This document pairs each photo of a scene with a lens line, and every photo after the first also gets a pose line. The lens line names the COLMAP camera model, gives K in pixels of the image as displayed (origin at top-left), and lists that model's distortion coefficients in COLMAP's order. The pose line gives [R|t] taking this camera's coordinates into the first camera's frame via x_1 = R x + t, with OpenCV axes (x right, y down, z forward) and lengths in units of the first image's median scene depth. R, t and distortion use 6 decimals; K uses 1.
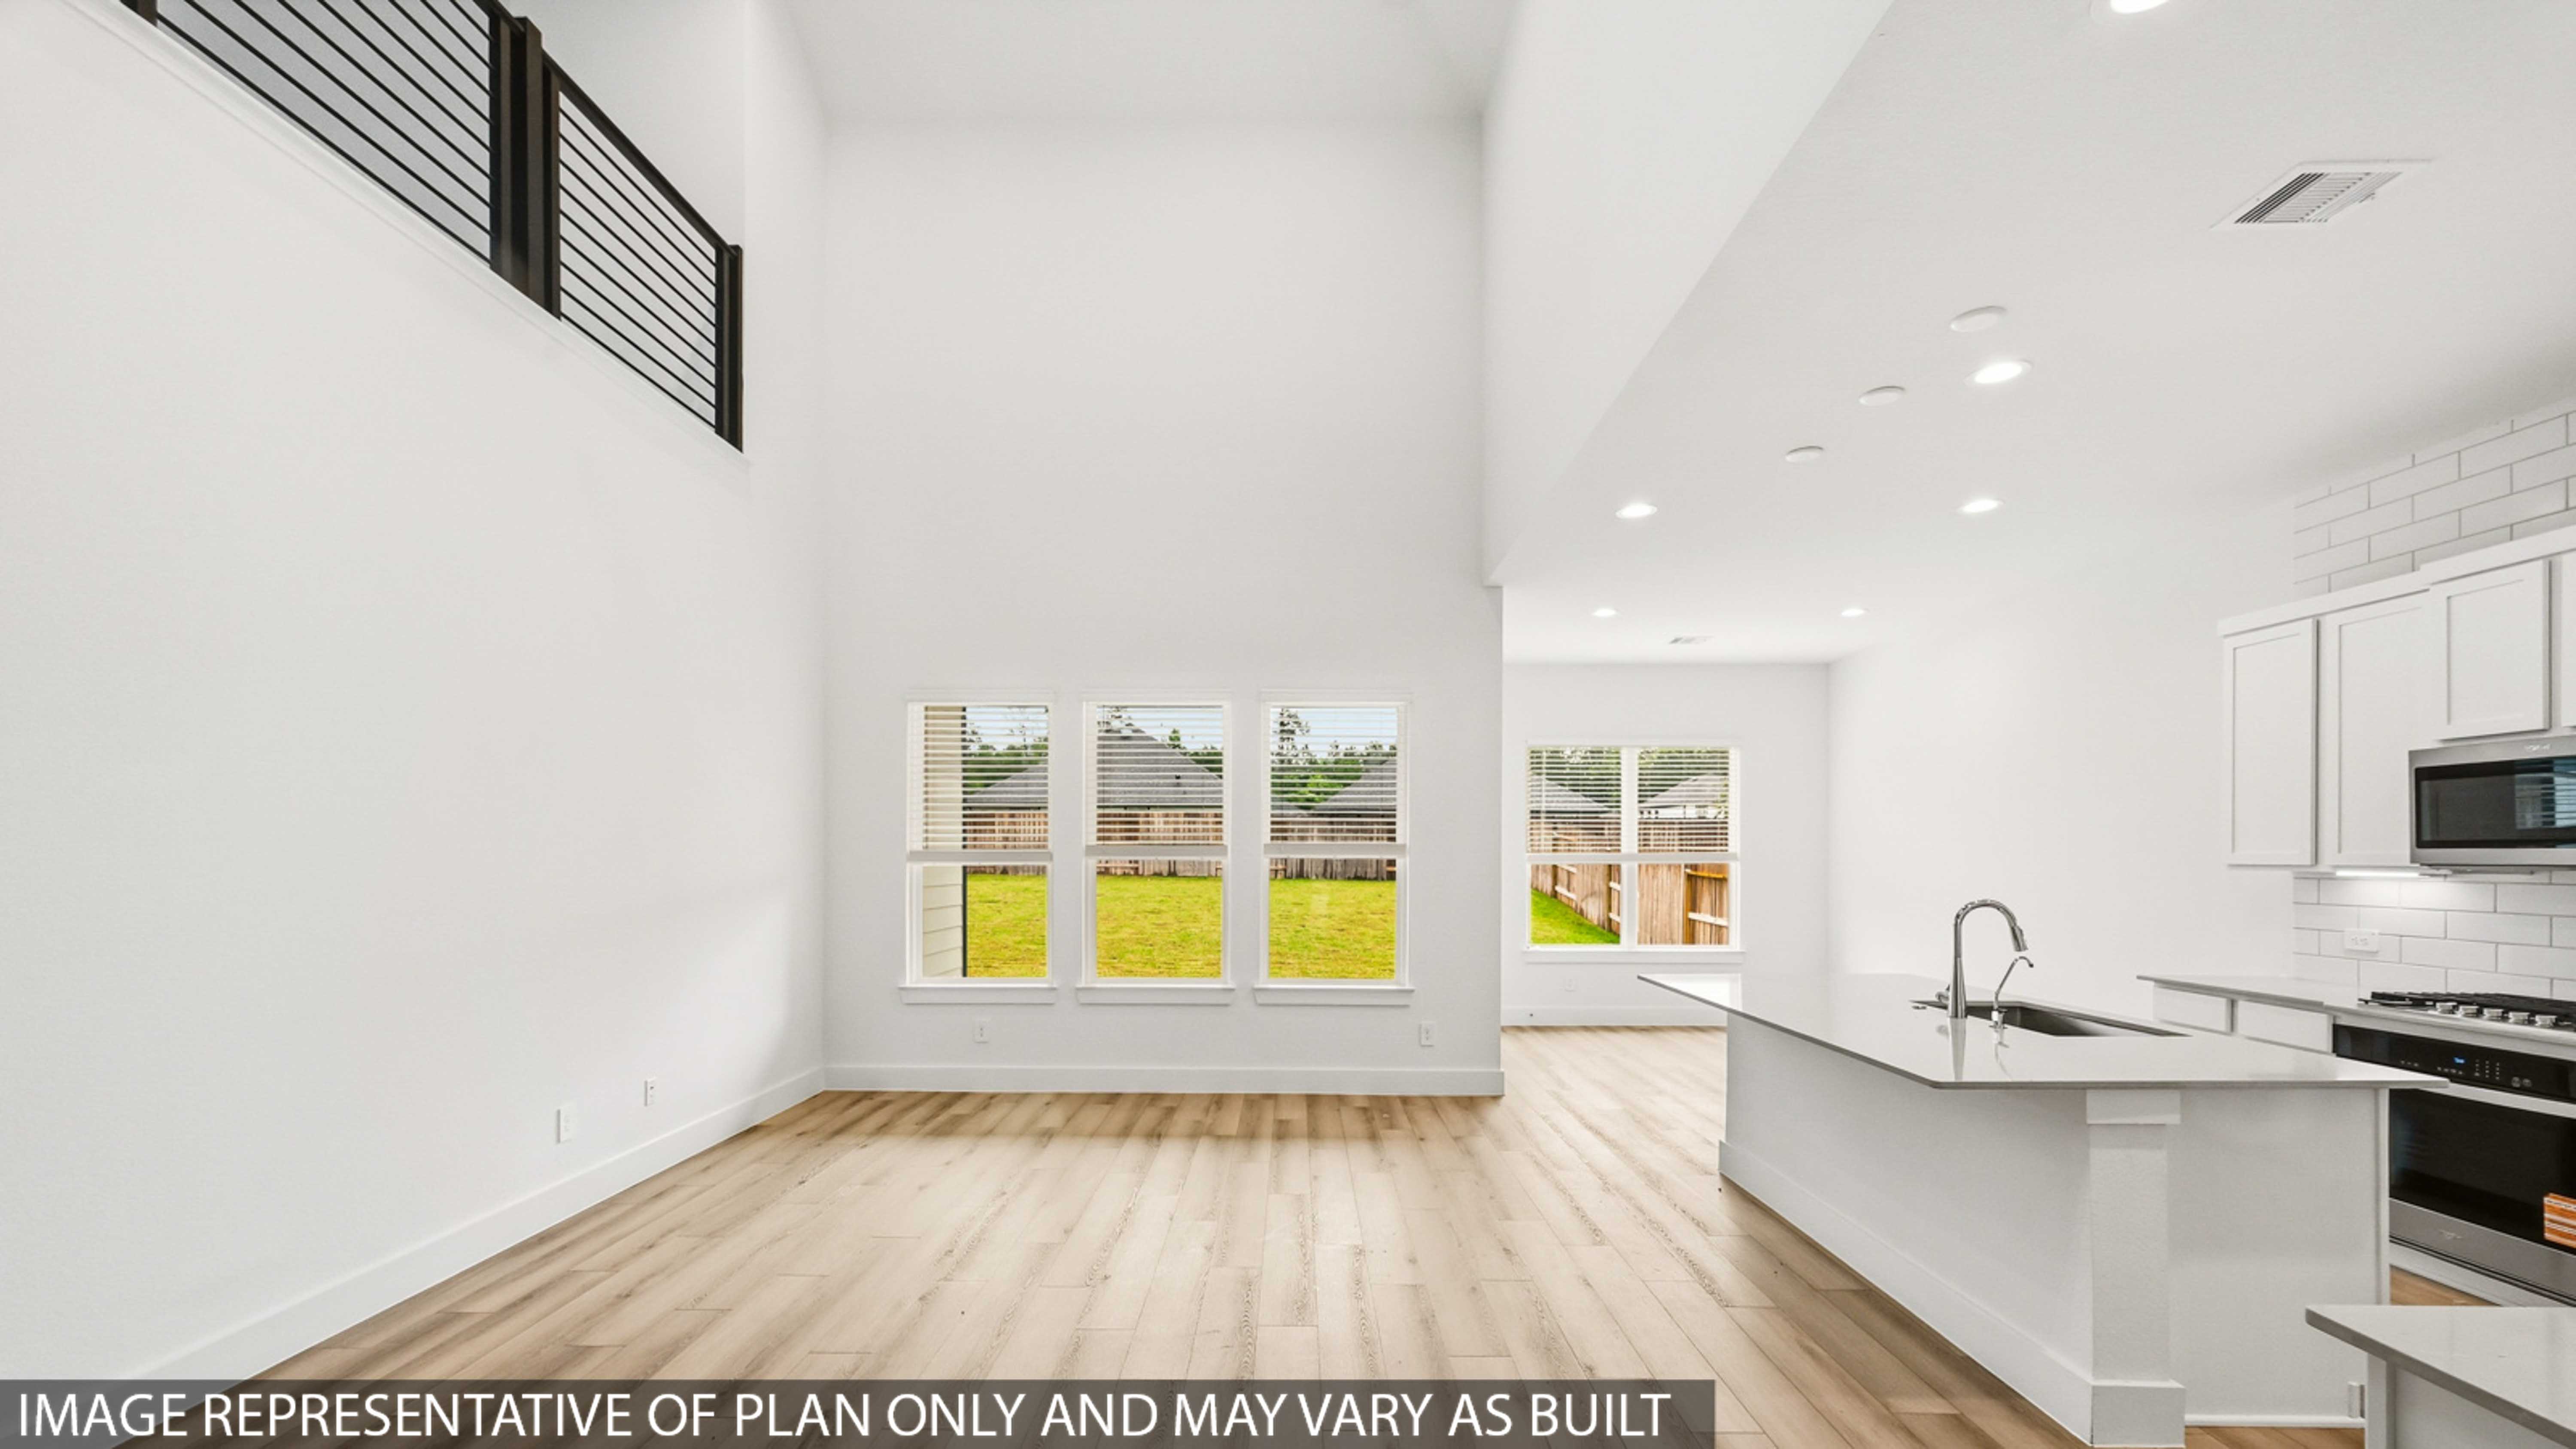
lens RADIAL K [[1020.9, 0, 1327.0], [0, 1020.9, 864.4], [0, 0, 1]] dist [-0.001252, -0.000306]
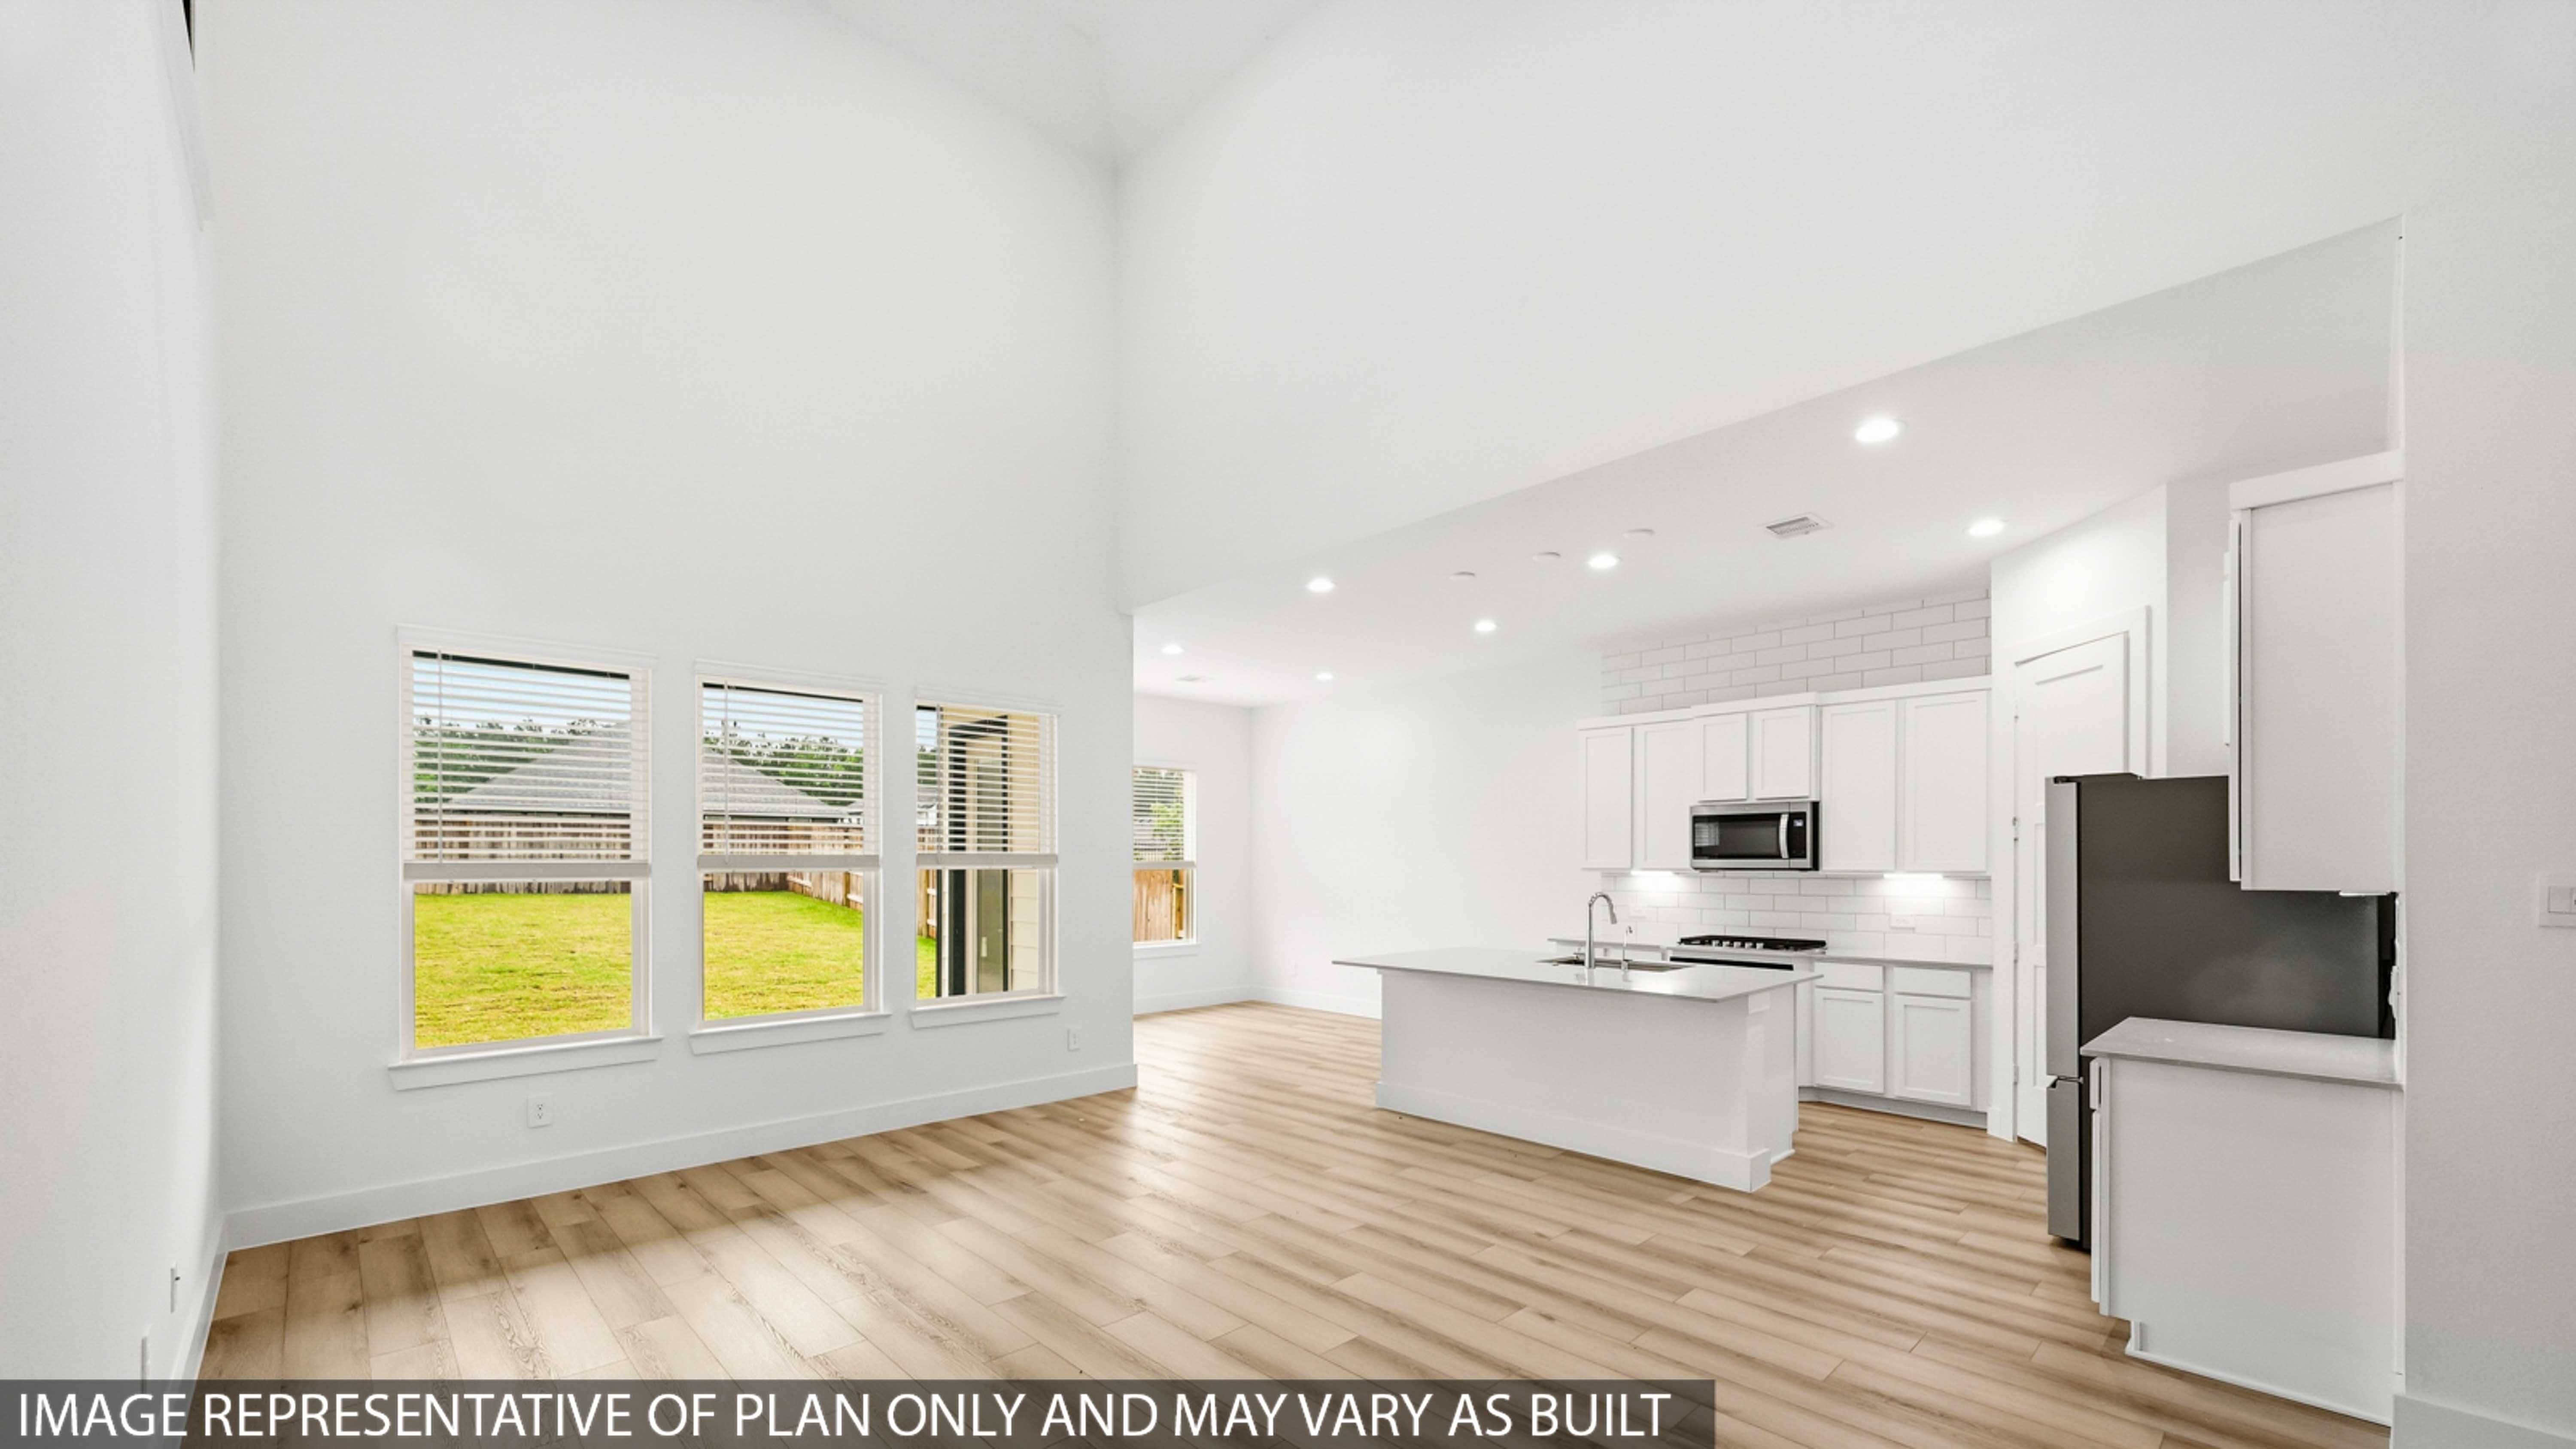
lens RADIAL K [[1018.9, 0, 1258.9], [0, 1018.9, 865.1], [0, 0, 1]] dist [-0.000354, 0.000017]
pose [[0.724910, -0.005396, 0.688823, -0.485458], [0.009792, 0.999949, -0.002471, -0.004635], [-0.688774, 0.008537, 0.724925, 0.127072]]
